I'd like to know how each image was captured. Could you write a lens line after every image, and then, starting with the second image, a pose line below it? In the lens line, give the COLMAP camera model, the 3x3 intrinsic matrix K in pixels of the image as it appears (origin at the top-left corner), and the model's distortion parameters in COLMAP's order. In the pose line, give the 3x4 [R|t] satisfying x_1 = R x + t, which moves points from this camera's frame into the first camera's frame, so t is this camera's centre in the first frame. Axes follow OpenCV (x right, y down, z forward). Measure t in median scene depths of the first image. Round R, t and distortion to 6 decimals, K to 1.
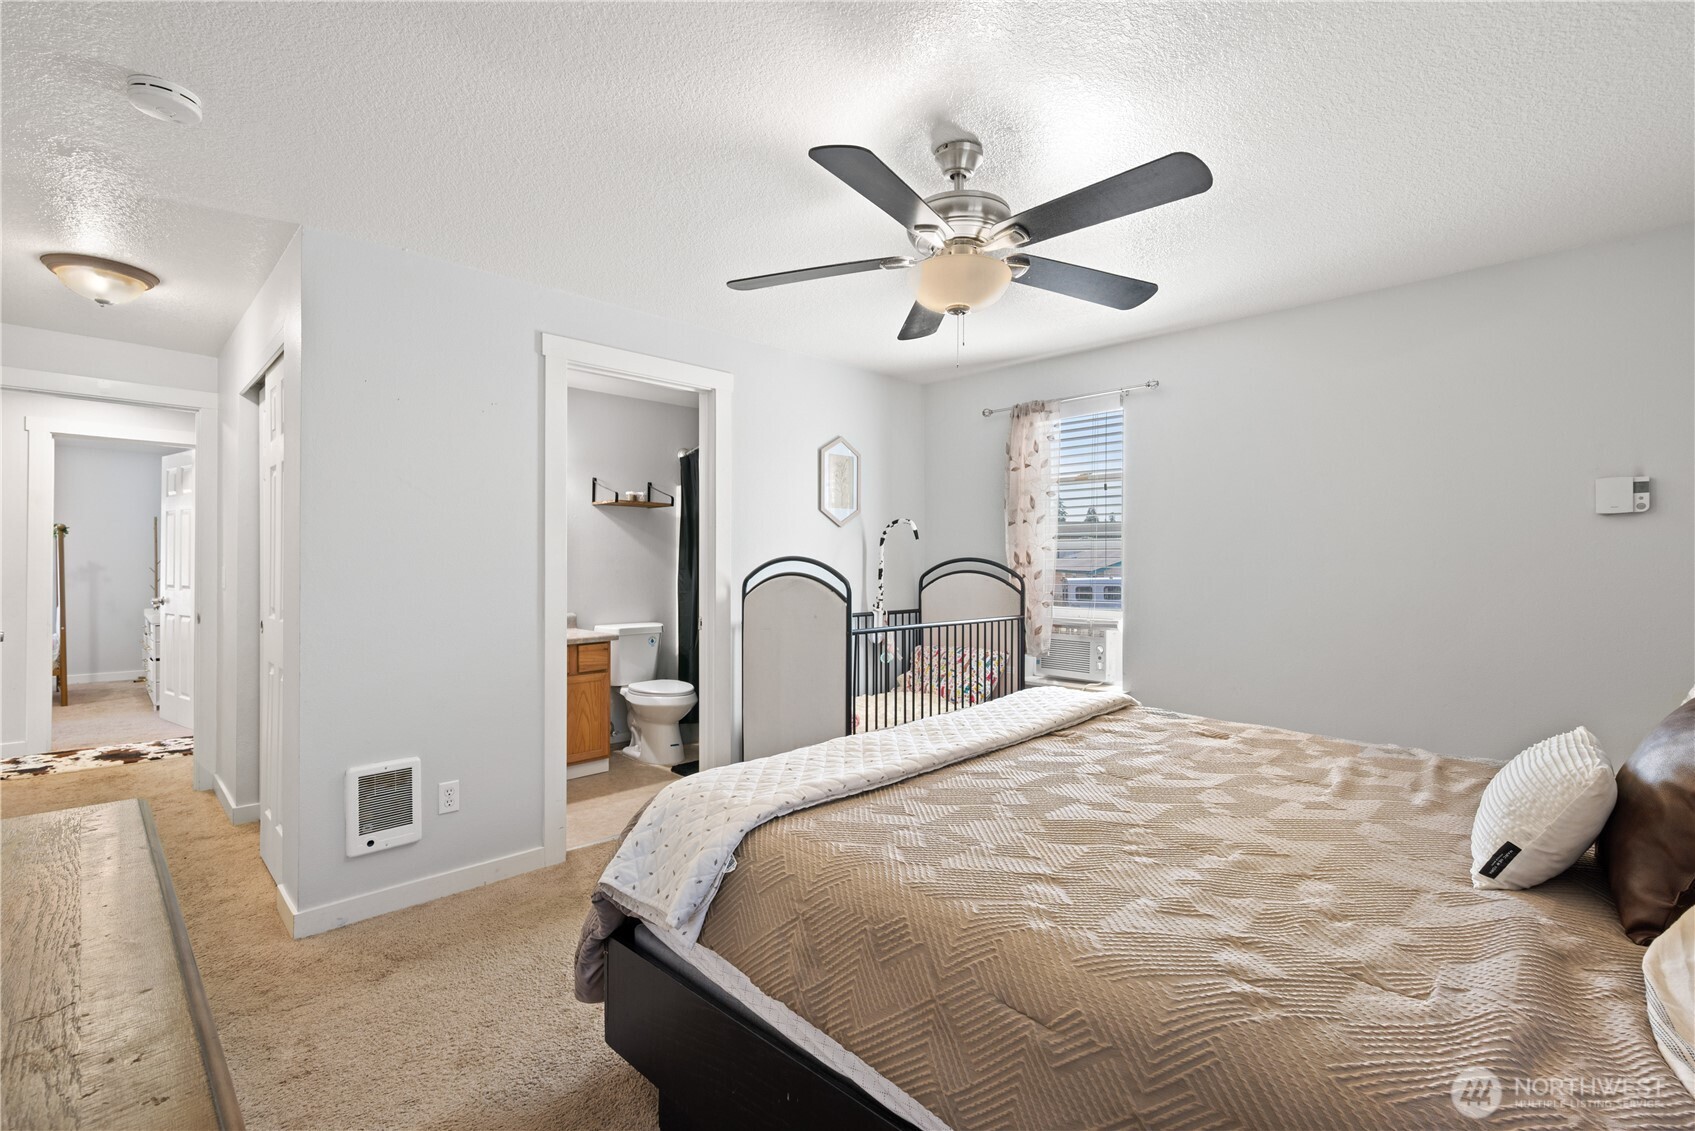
lens RADIAL K [[751.6, 0, 850.6], [0, 751.6, 564.4], [0, 0, 1]] dist [-0.004209, -0.000046]
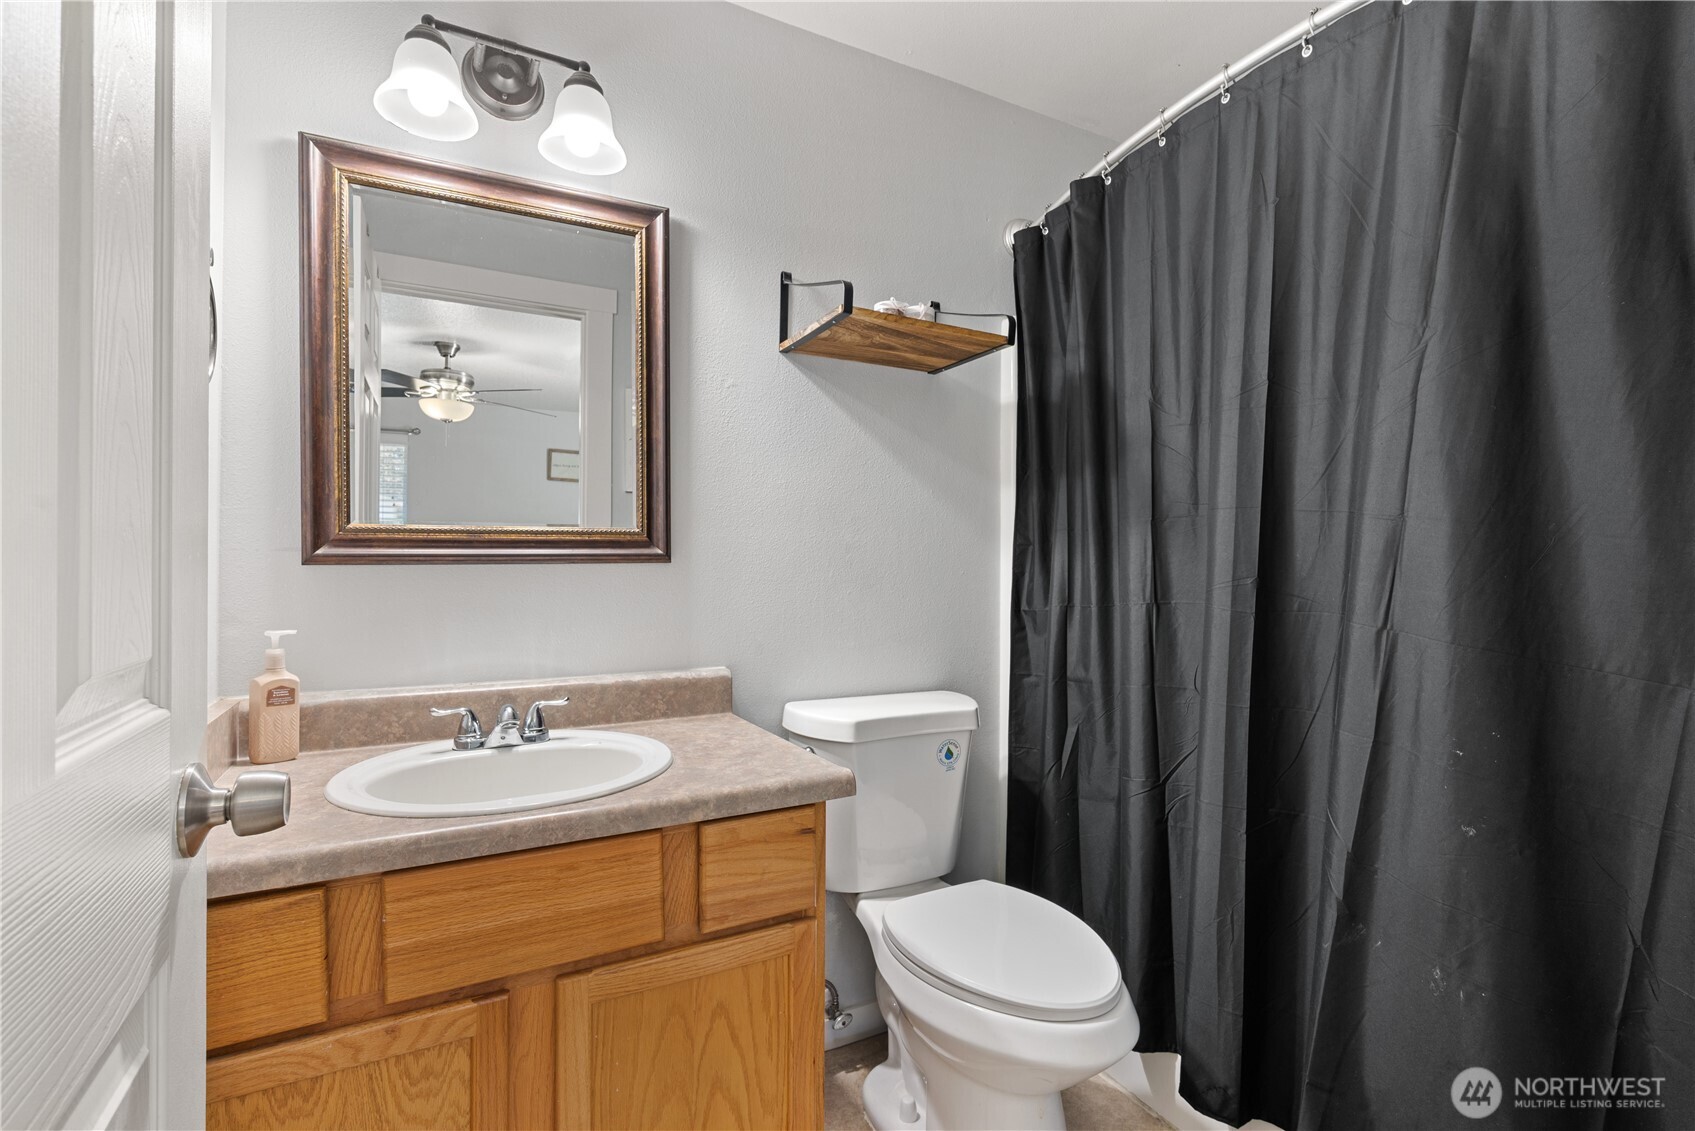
lens RADIAL K [[751.6, 0, 850.6], [0, 751.6, 568.8], [0, 0, 1]] dist [-0.004209, -0.000046]
pose [[0.955979, 0.002159, -0.293427, -0.214317], [-0.001393, 0.999995, 0.002821, 0.018923], [0.293432, -0.002288, 0.955977, 0.688161]]
